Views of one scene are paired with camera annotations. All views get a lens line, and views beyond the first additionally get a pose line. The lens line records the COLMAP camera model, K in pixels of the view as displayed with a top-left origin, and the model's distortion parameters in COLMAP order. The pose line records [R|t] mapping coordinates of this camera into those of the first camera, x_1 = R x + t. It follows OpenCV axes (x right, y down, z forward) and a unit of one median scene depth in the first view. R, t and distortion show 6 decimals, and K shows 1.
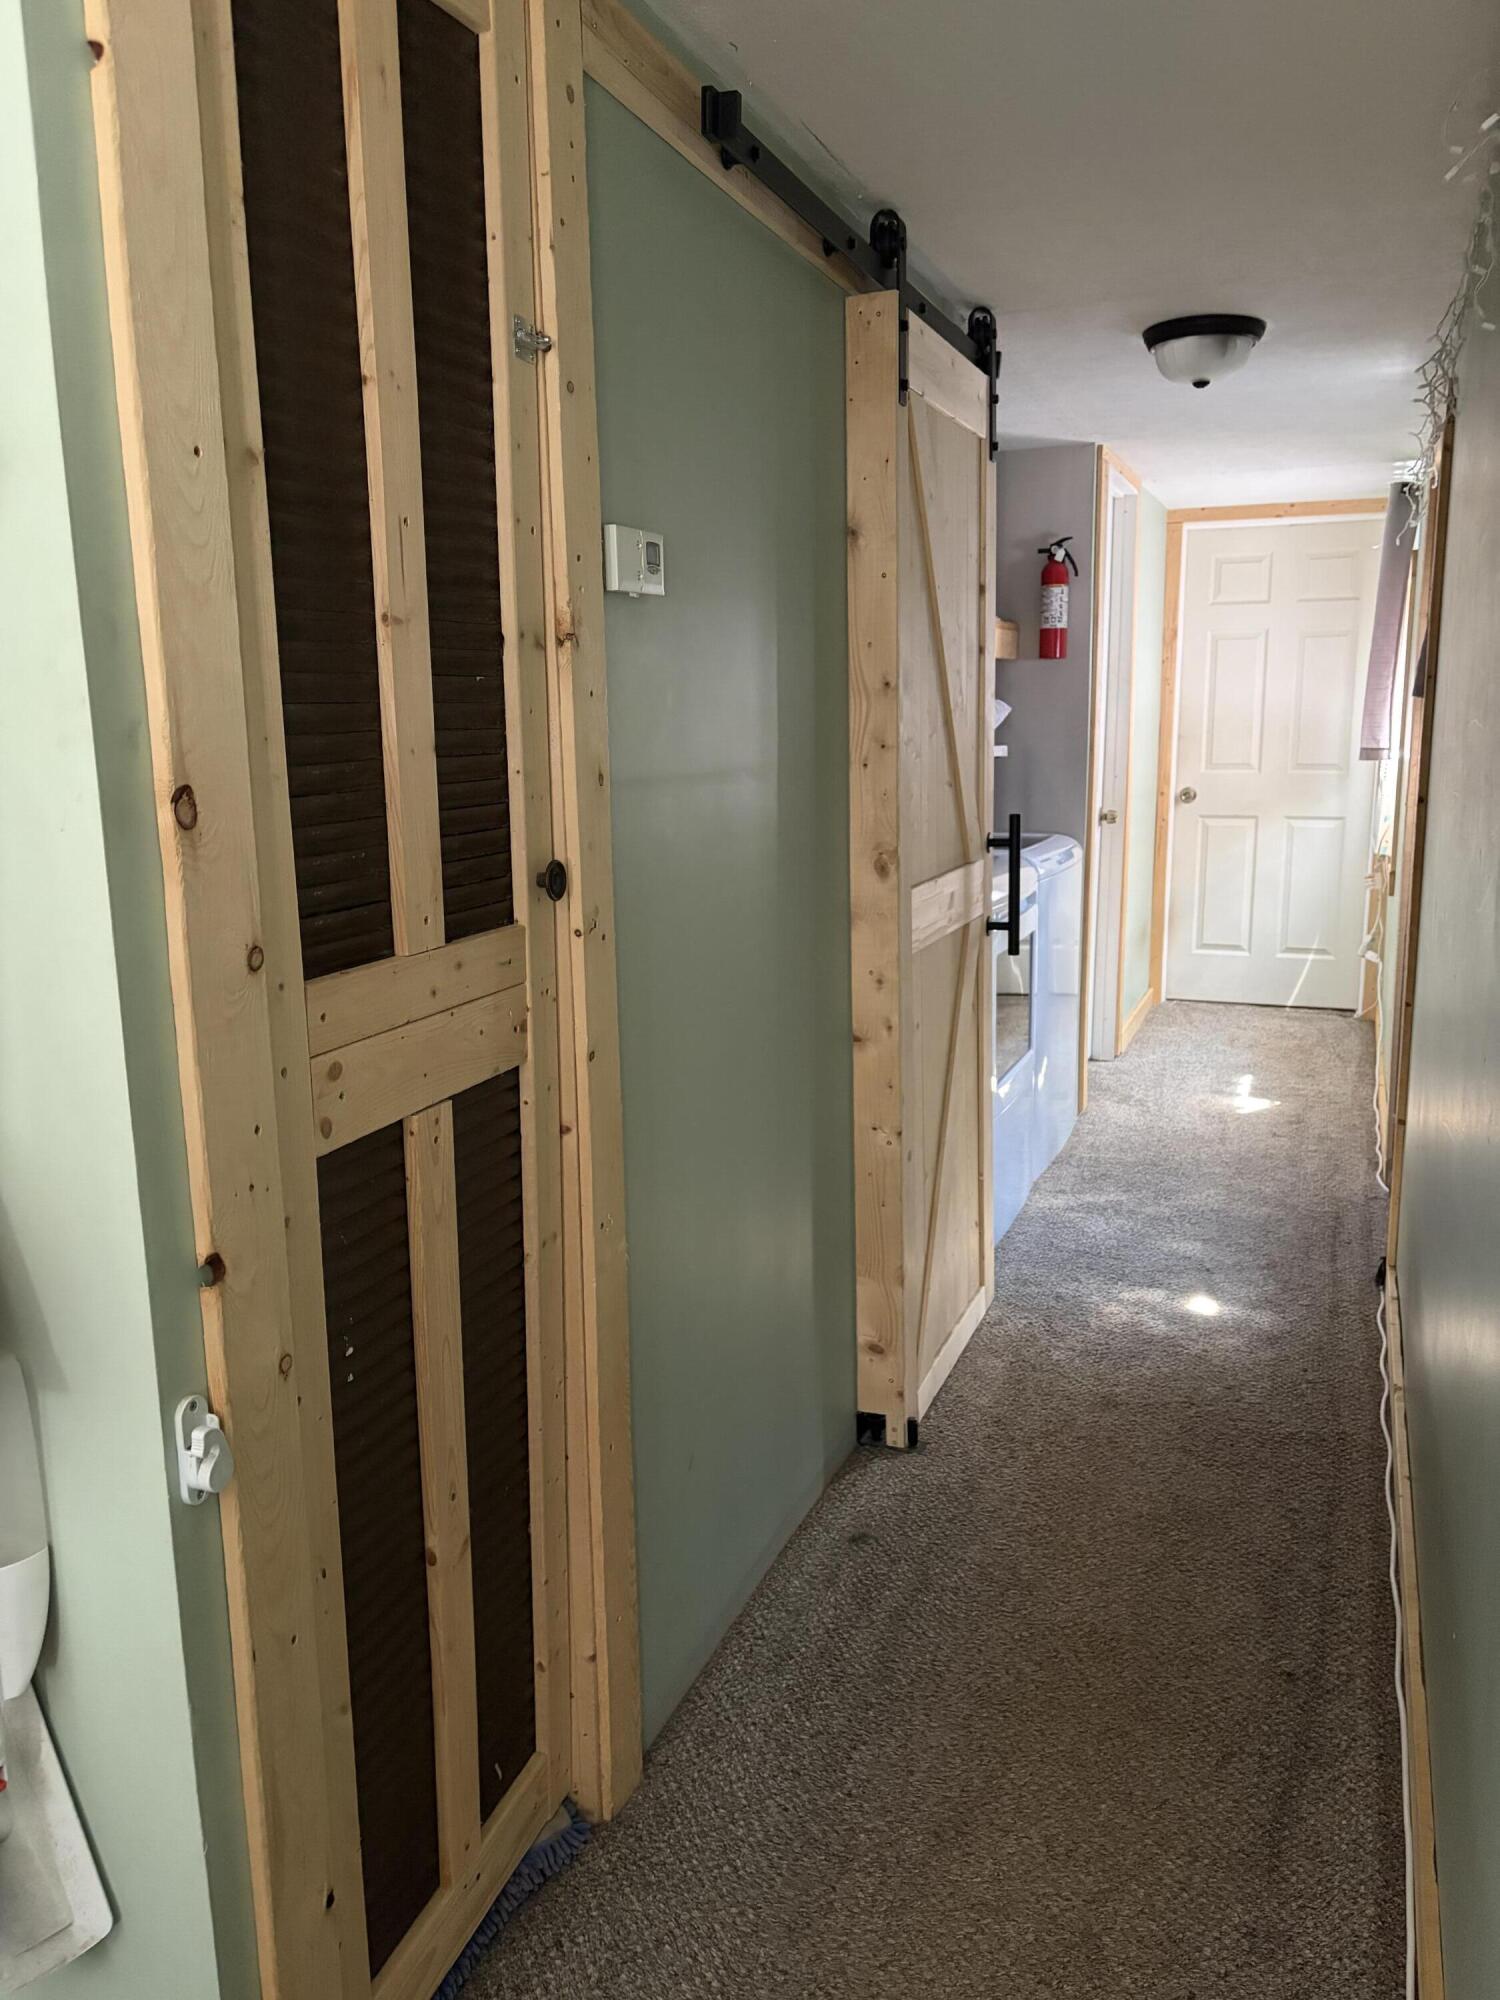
lens RADIAL K [[1496.1, 0, 735.7], [0, 1496.1, 1013.1], [0, 0, 1]] dist [0.053396, -0.057504]
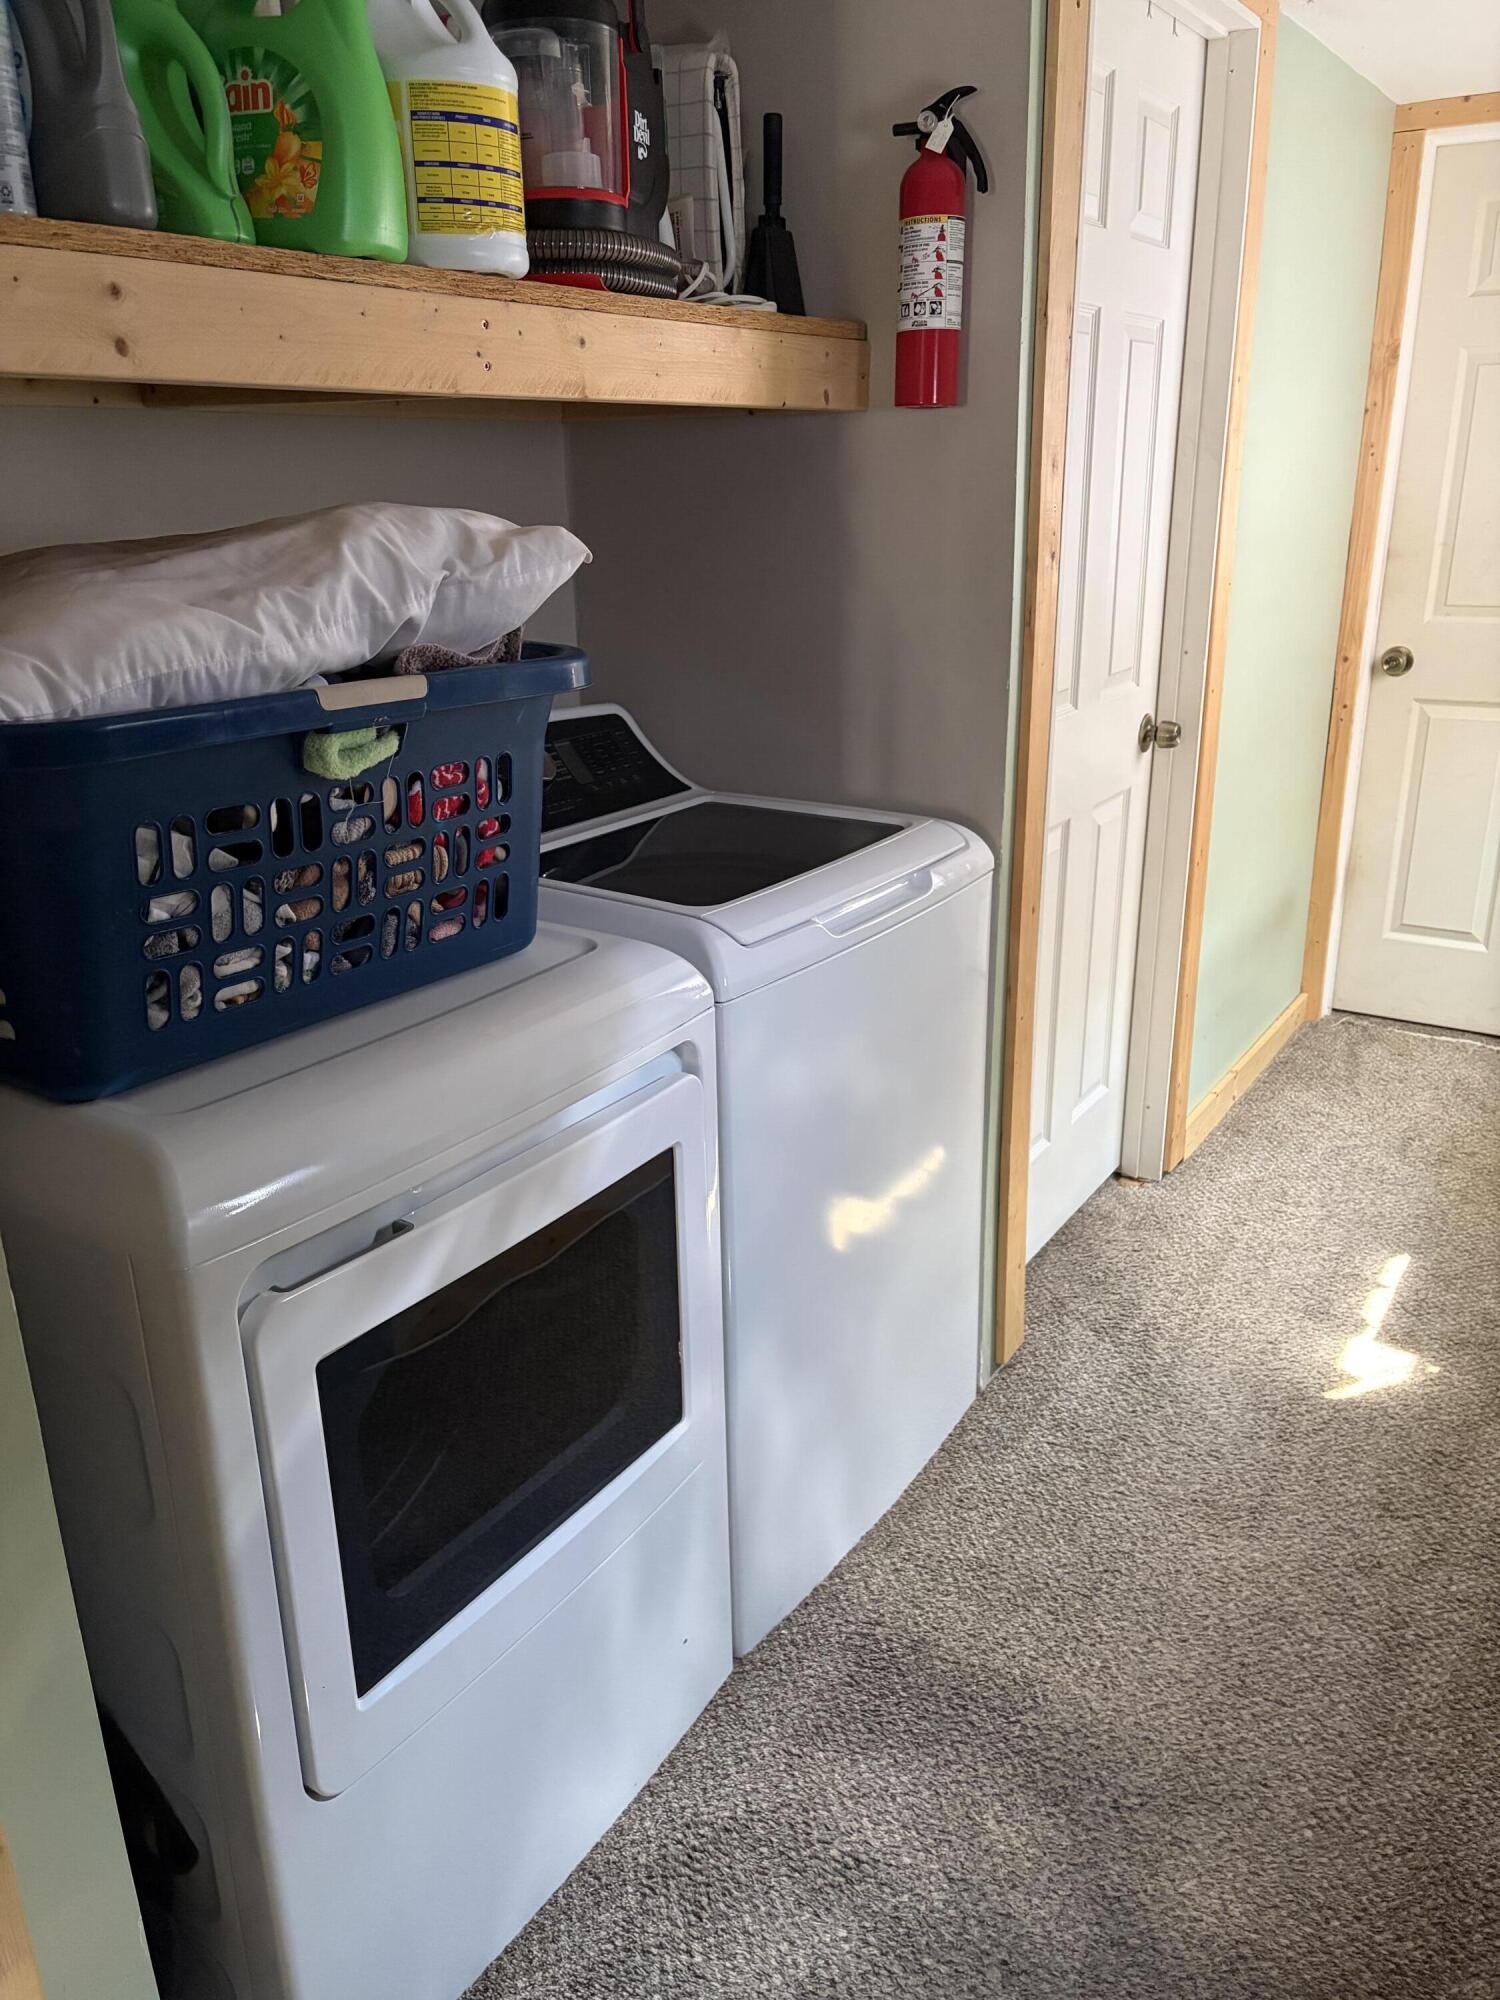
lens RADIAL K [[1496.1, 0, 741.7], [0, 1496.1, 1013.6], [0, 0, 1]] dist [0.053396, -0.057504]
pose [[0.979993, 0.060535, -0.189601, 0.385069], [-0.032733, 0.988673, 0.146475, -0.195456], [0.196321, -0.137339, 0.970874, 0.852334]]
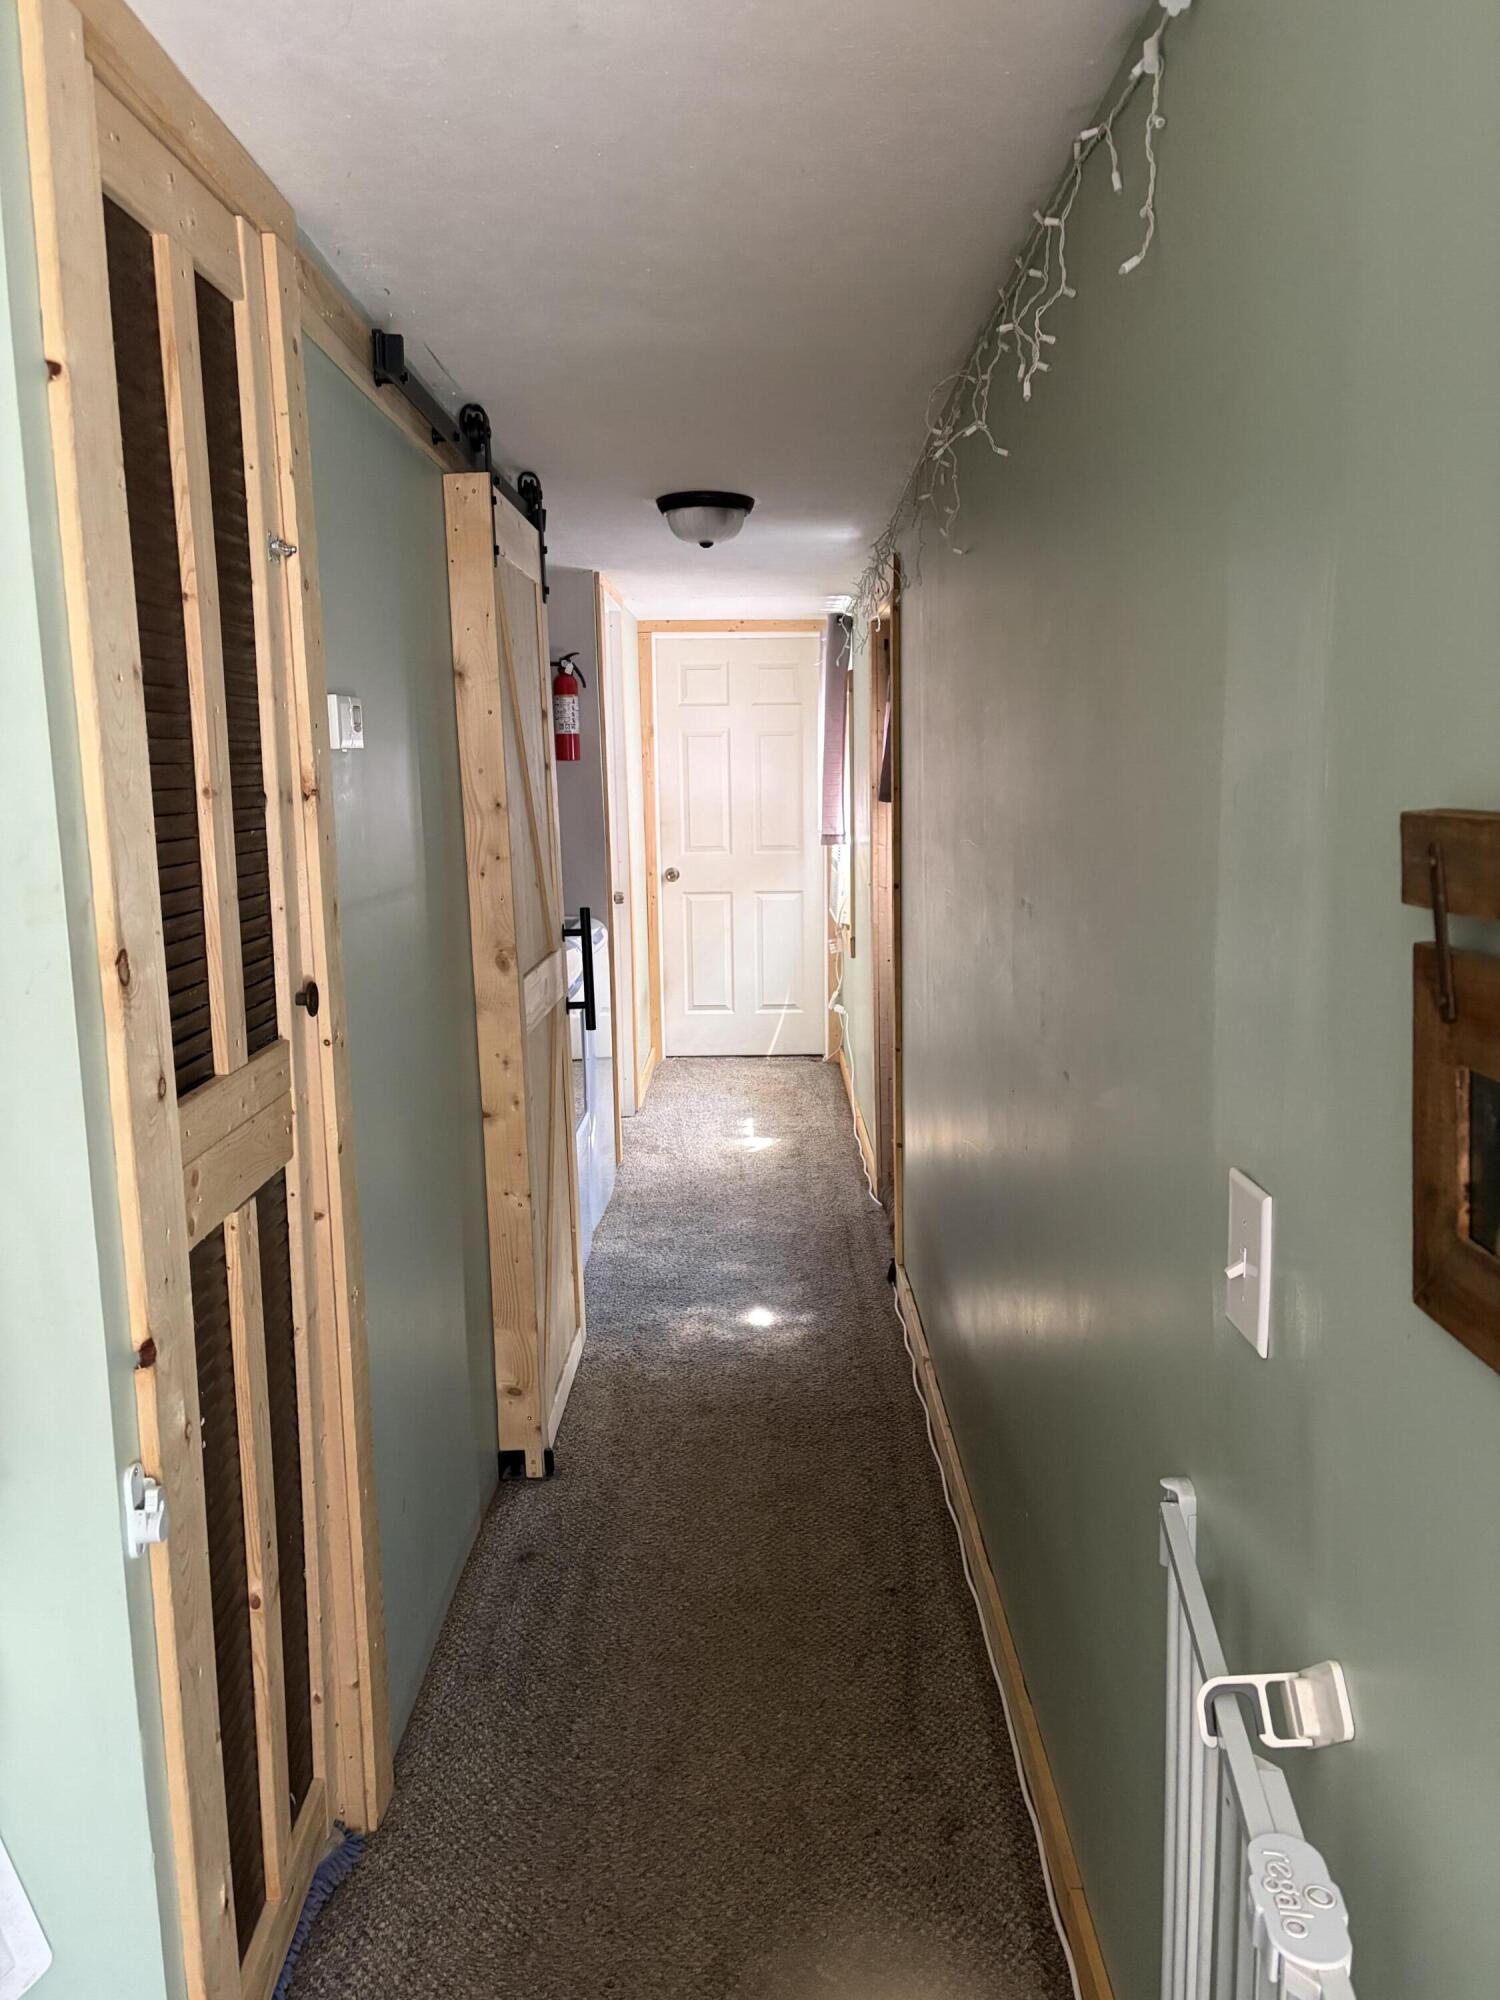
lens RADIAL K [[1496.1, 0, 734.1], [0, 1496.1, 1020.1], [0, 0, 1]] dist [0.053396, -0.057504]
pose [[0.933273, -0.061443, 0.353874, -0.122135], [0.075258, 0.996841, -0.025398, -0.009903], [-0.351195, 0.050335, 0.934948, -0.107543]]
